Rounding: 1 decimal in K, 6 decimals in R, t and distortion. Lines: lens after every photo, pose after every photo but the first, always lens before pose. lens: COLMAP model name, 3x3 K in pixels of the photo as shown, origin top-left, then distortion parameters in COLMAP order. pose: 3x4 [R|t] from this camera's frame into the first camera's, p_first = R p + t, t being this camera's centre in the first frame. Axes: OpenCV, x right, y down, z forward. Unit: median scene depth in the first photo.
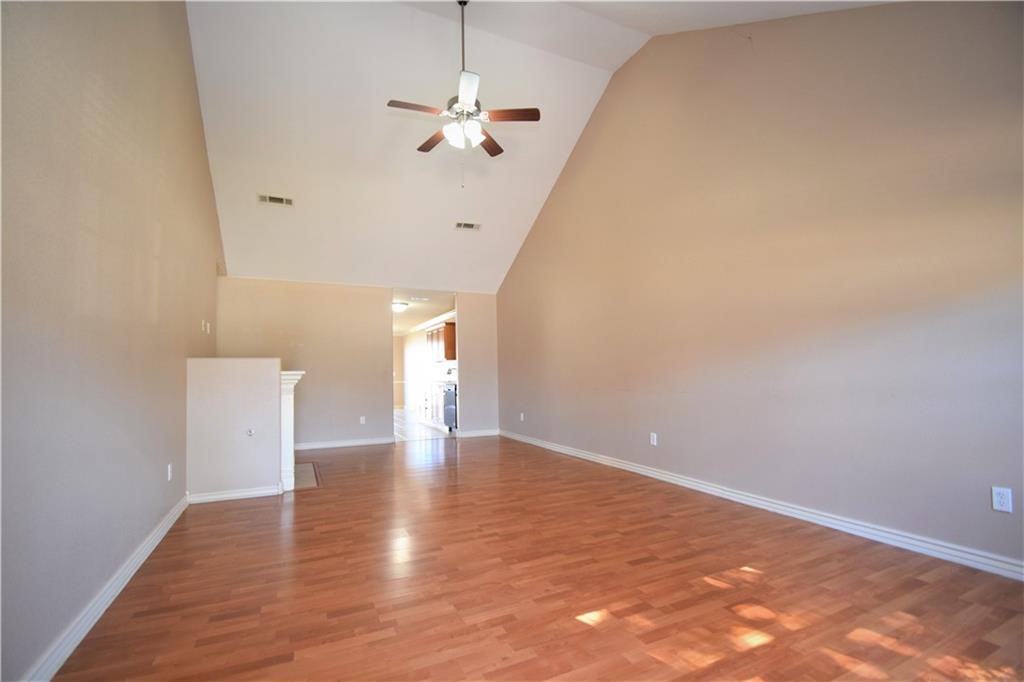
lens RADIAL K [[450.5, 0, 502.2], [0, 450.5, 356.5], [0, 0, 1]] dist [0.012294, -0.018713]
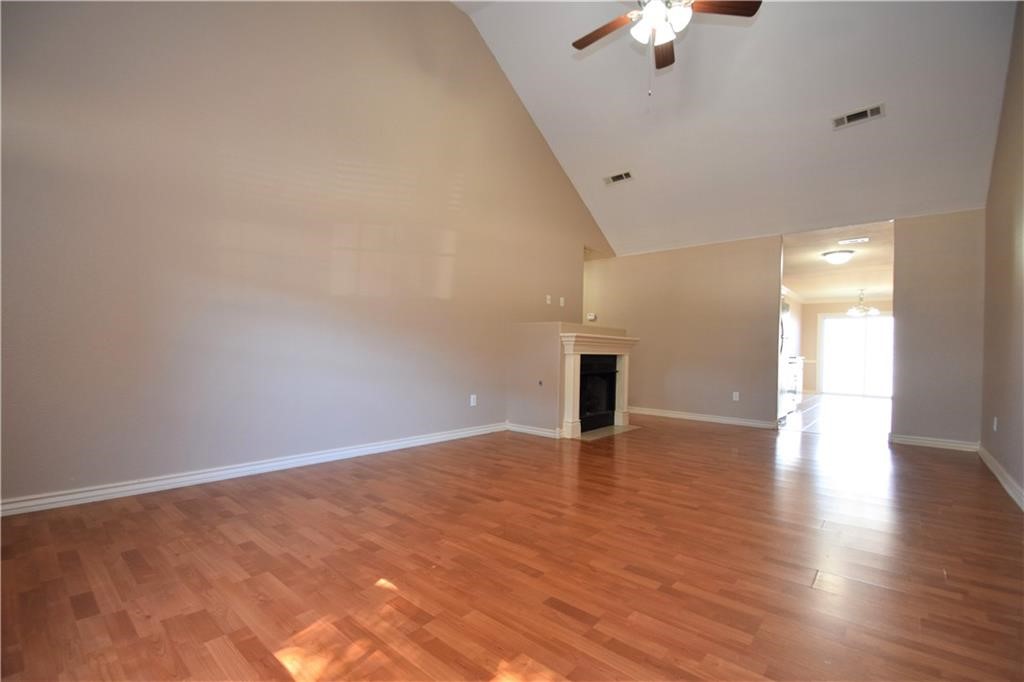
lens RADIAL K [[450.5, 0, 502.2], [0, 450.5, 356.5], [0, 0, 1]] dist [0.012294, -0.018713]
pose [[0.398595, 0.034082, -0.916493, 0.813453], [0.005122, 0.999211, 0.039386, 0.072986], [0.917113, -0.020394, 0.398106, 0.653395]]
